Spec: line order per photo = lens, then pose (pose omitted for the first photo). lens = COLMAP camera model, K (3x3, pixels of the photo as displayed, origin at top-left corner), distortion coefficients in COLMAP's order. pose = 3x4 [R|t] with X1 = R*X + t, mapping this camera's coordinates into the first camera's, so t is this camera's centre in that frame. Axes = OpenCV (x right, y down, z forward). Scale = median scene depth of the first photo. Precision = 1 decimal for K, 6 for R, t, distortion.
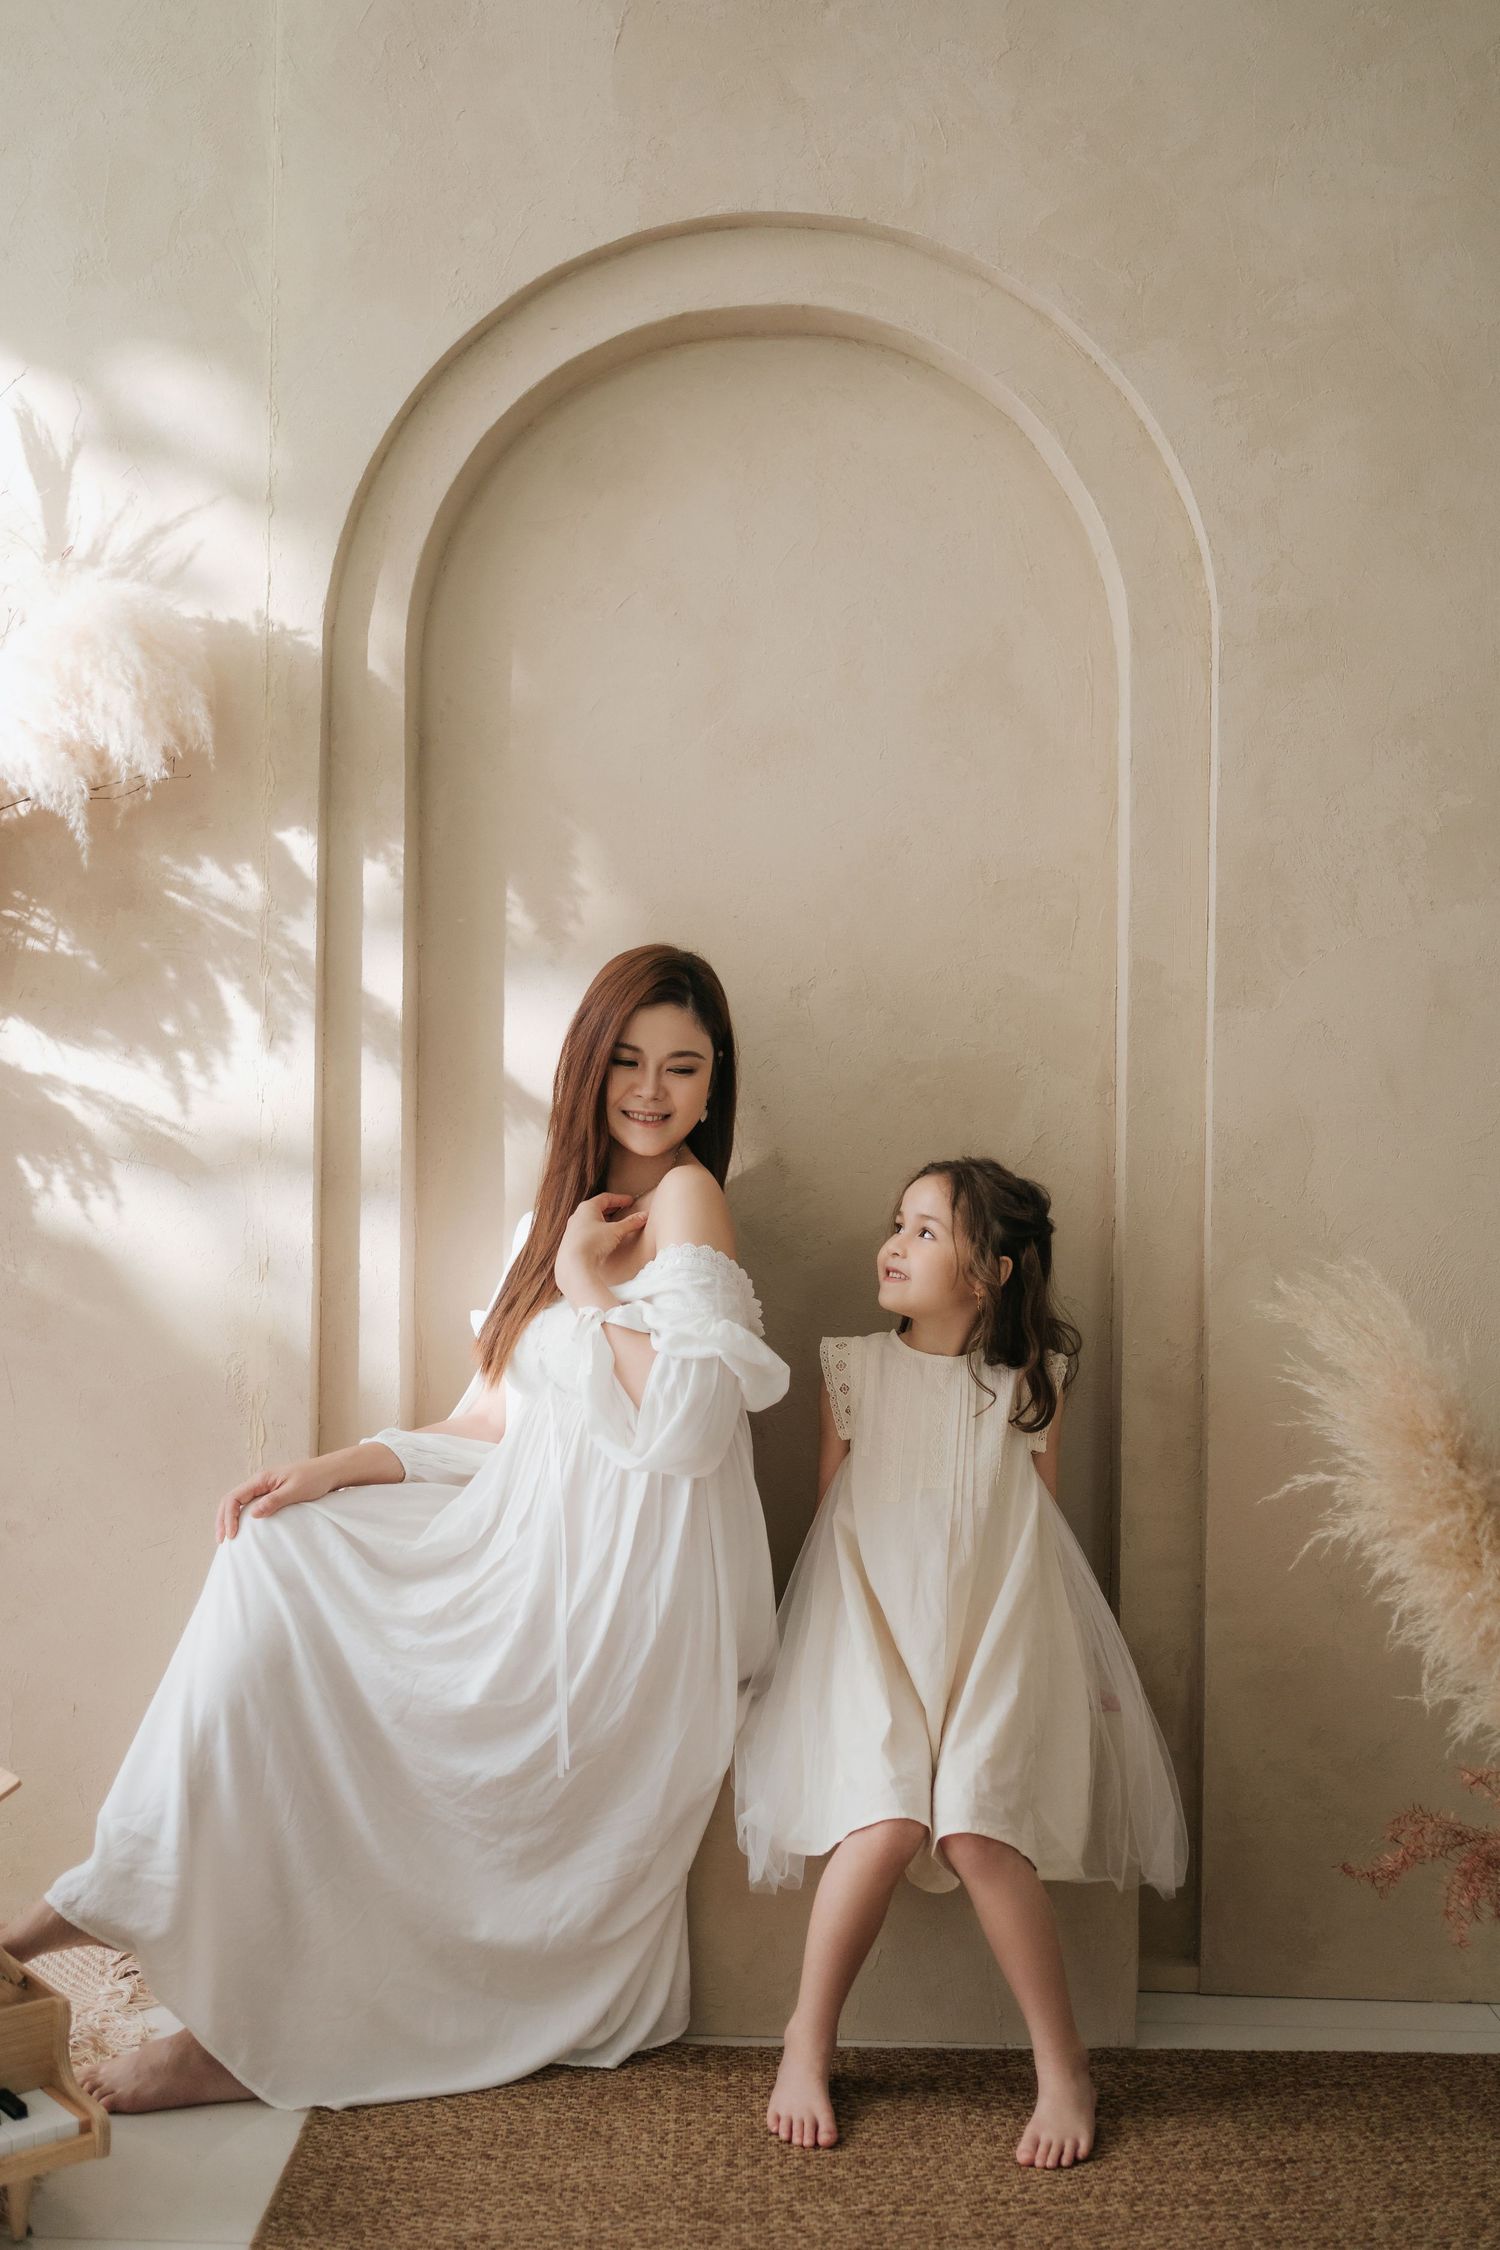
lens RADIAL K [[2354.3, 0, 743.8], [0, 2354.3, 1145.1], [0, 0, 1]] dist [0.011356, 0.000000]
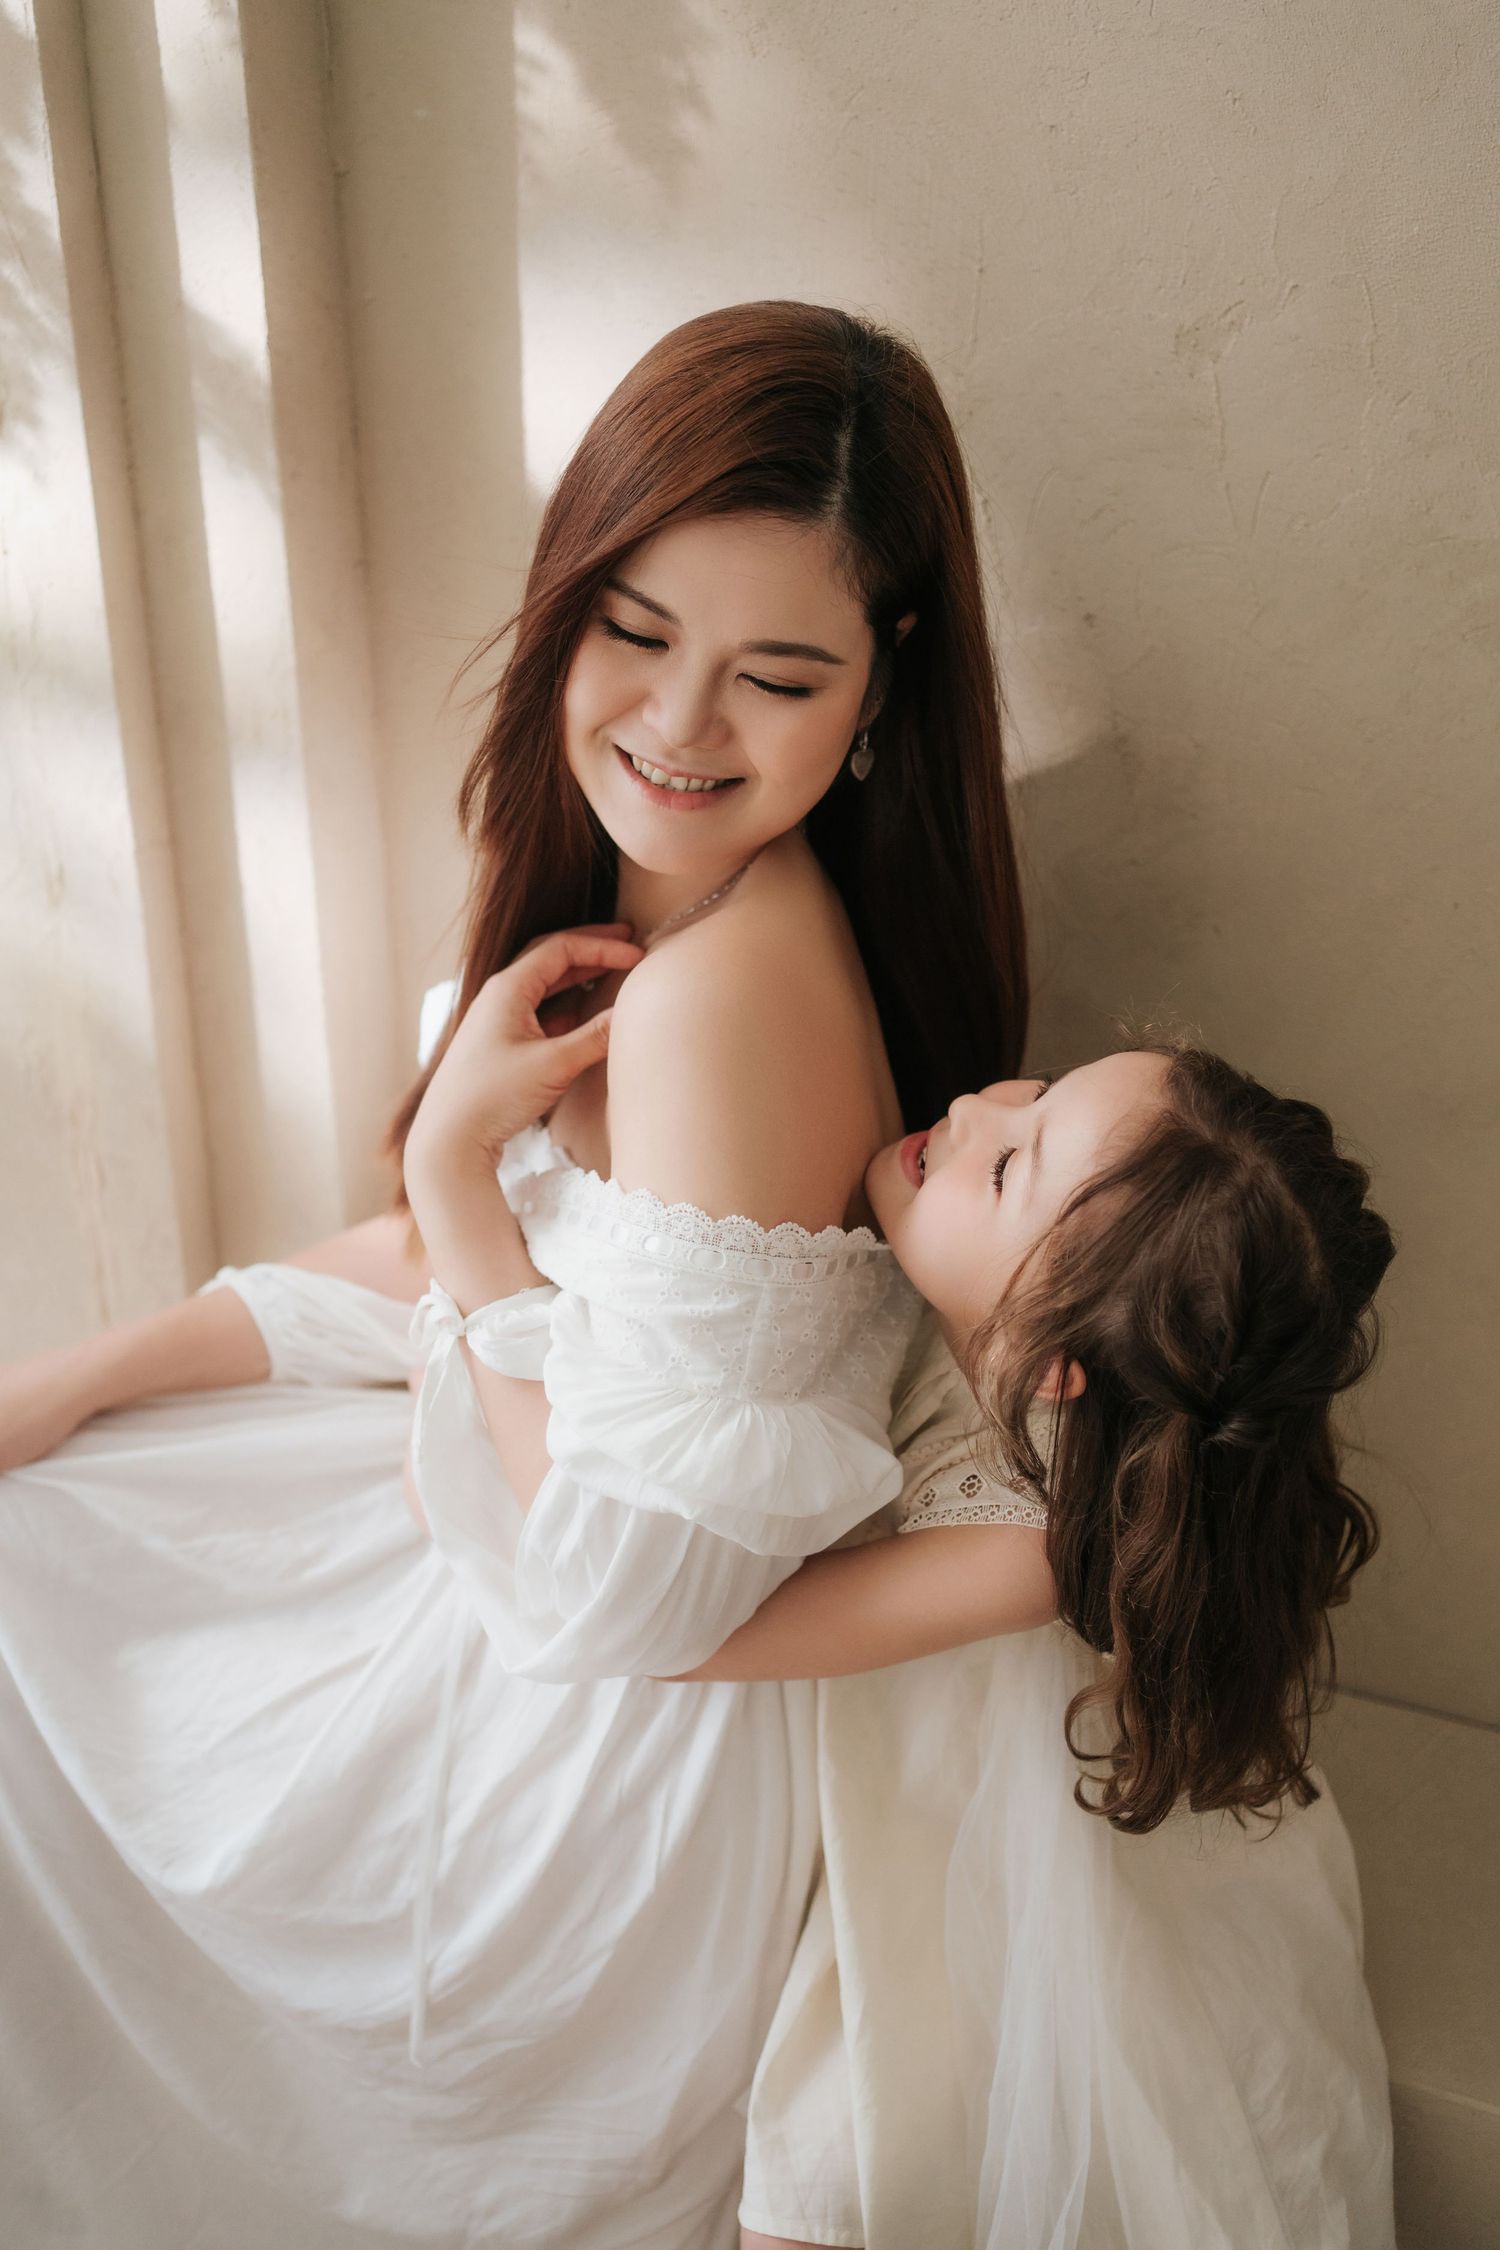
lens RADIAL K [[2354.3, 0, 744.7], [0, 2354.3, 1120.2], [0, 0, 1]] dist [0.011356, 0.000000]
pose [[0.947681, 0.152604, -0.280379, 0.089773], [0.004284, 0.872171, 0.489182, -0.158293], [0.319190, -0.464789, 0.825887, 0.642520]]
